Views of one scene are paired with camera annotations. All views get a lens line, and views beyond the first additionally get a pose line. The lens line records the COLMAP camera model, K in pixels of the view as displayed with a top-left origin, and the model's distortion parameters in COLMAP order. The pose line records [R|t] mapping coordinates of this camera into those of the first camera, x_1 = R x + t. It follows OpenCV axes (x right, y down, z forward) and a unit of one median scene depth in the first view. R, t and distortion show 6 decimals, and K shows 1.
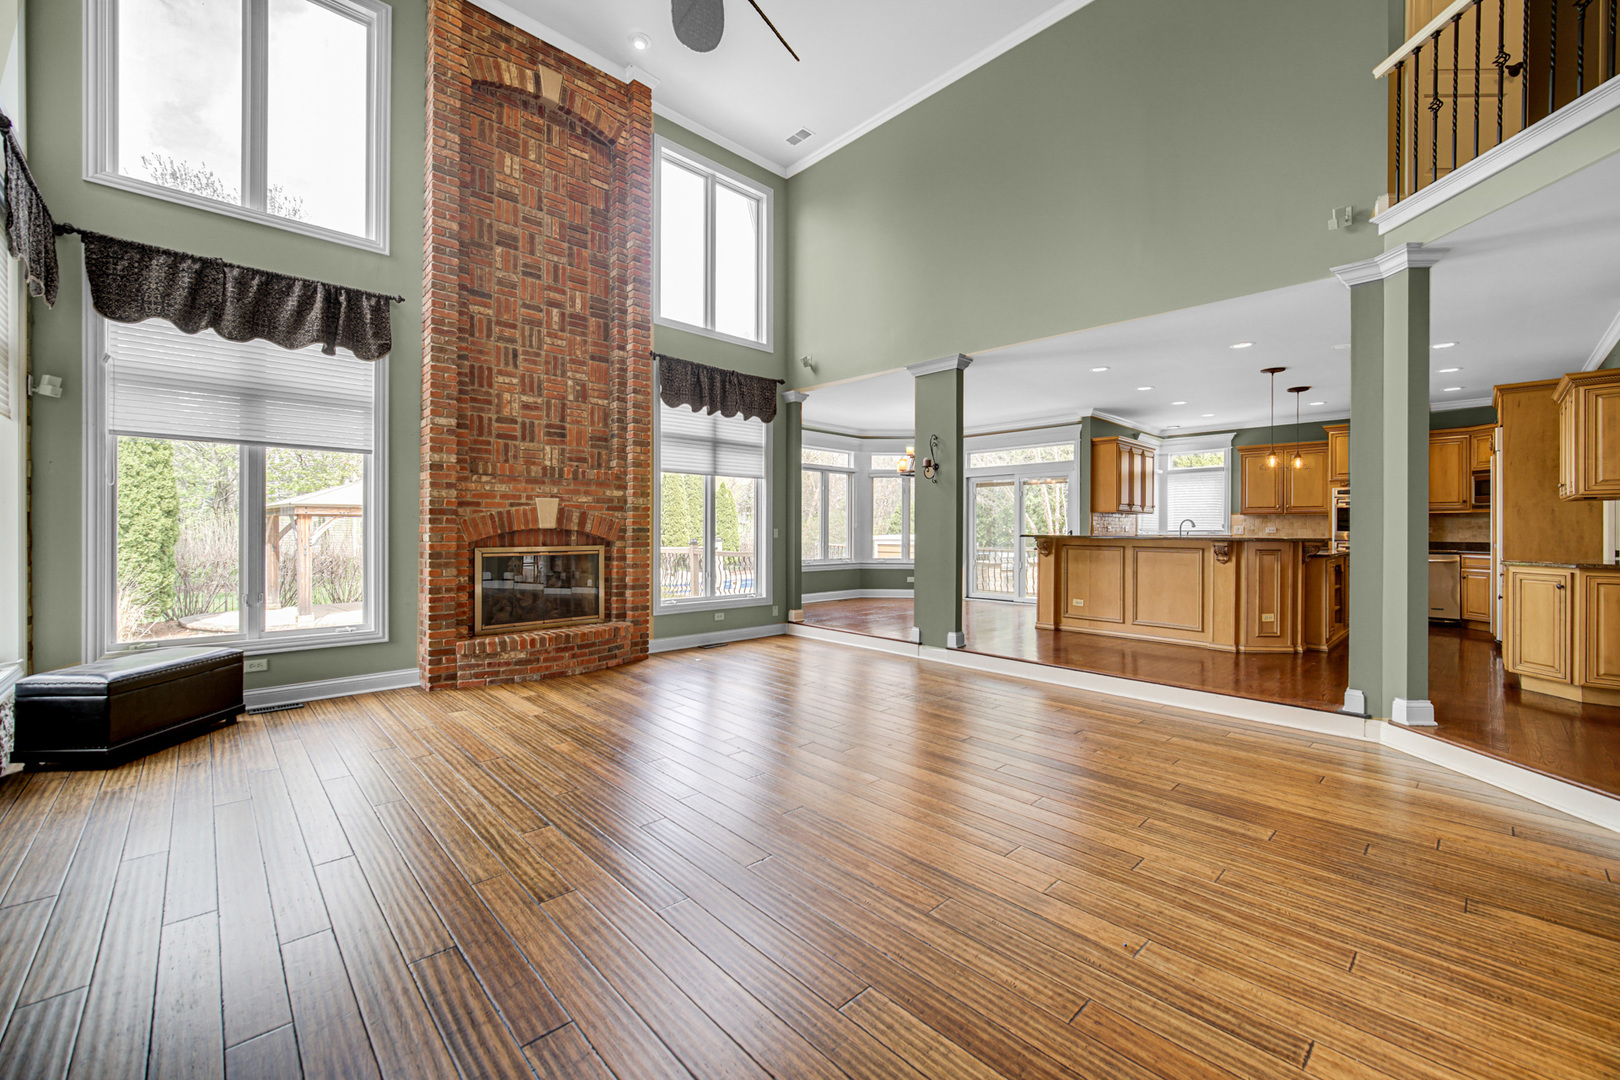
lens RADIAL K [[642.4, 0, 817.6], [0, 642.4, 533.7], [0, 0, 1]] dist [-0.000229, -0.000067]
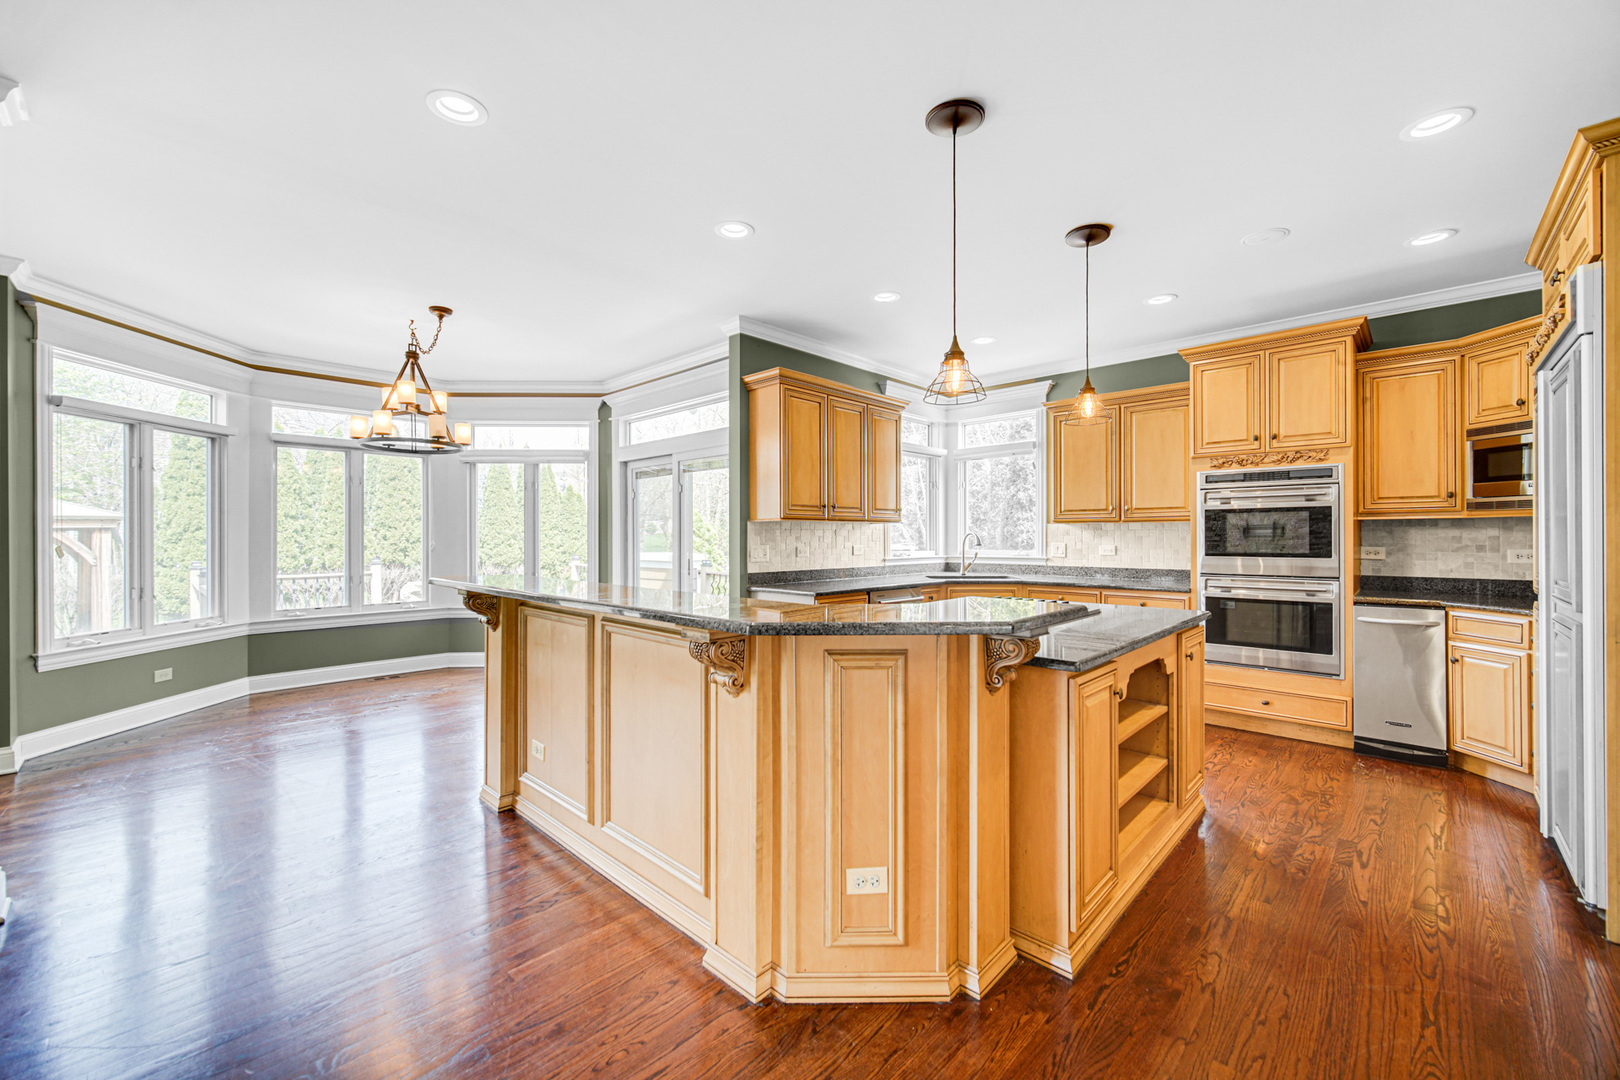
lens RADIAL K [[642.4, 0, 803.6], [0, 642.4, 539.4], [0, 0, 1]] dist [-0.000229, -0.000067]
pose [[0.999181, -0.004806, 0.040165, 0.467682], [0.004947, 0.999982, -0.003400, -0.016337], [-0.040148, 0.003596, 0.999187, 0.500317]]
